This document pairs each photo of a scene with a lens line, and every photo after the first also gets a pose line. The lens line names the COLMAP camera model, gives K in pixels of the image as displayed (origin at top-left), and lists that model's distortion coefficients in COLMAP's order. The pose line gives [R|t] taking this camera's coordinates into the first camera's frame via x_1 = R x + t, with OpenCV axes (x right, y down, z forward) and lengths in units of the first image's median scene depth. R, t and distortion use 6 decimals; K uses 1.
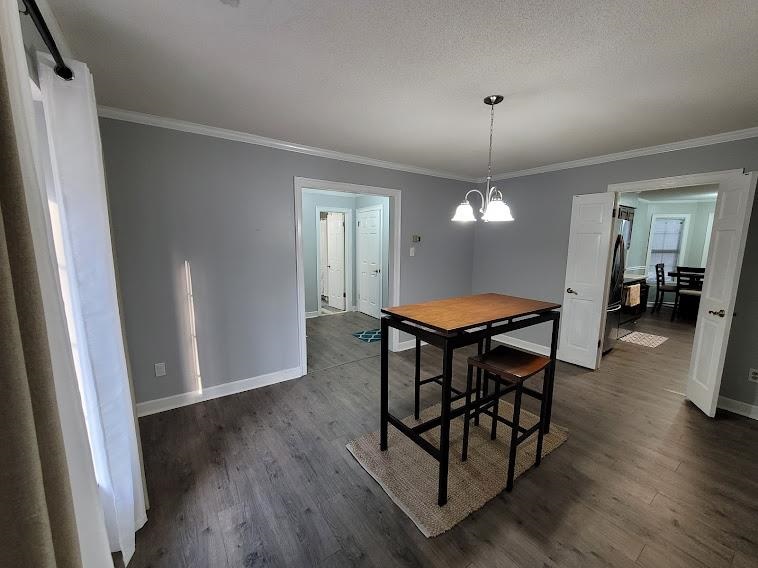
lens RADIAL K [[310.3, 0, 374.6], [0, 310.3, 286.3], [0, 0, 1]] dist [-0.000921, -0.000211]
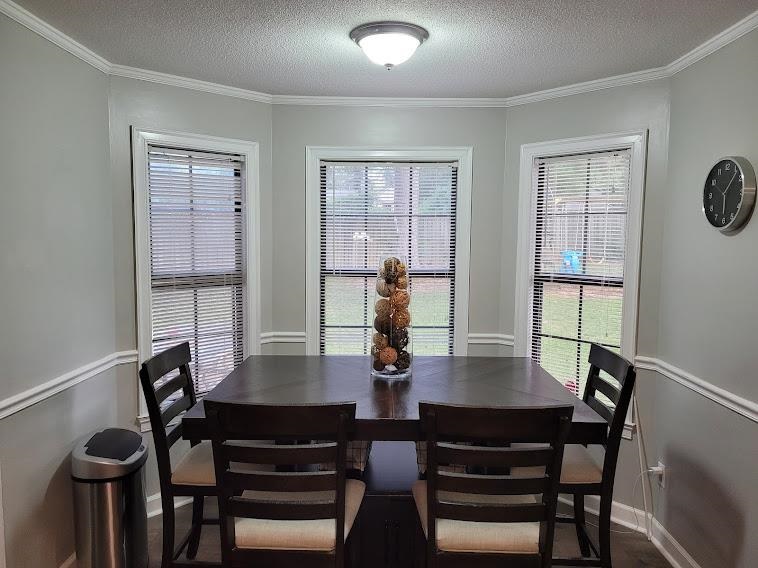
lens RADIAL K [[564.2, 0, 379.0], [0, 564.2, 284.0], [0, 0, 1]] dist [-0.000353, -0.001241]
pose [[0.586350, -0.067309, 0.807257, 0.664716], [0.110543, 0.993868, 0.002575, -0.096900], [-0.802480, 0.087727, 0.590195, 0.624521]]
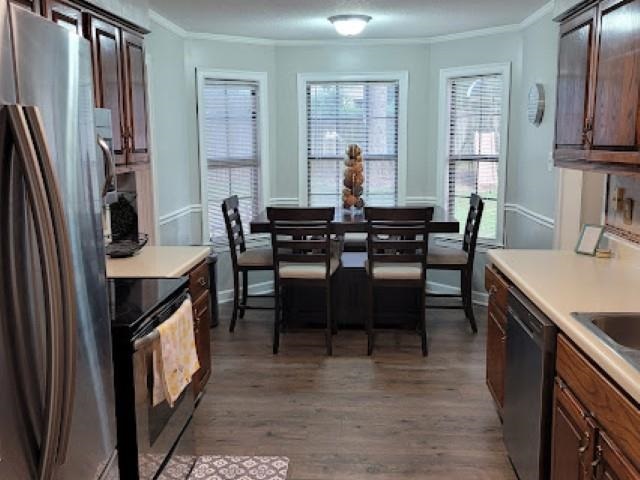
lens RADIAL K [[635.0, 0, 320.0], [0, 635.0, 240.0], [0, 0, 1]] dist [0.020246, 0.008330]
pose [[0.623010, -0.134025, 0.770646, 0.366612], [0.124738, 0.989627, 0.071267, -0.059644], [-0.772204, 0.051729, 0.633266, 0.405779]]
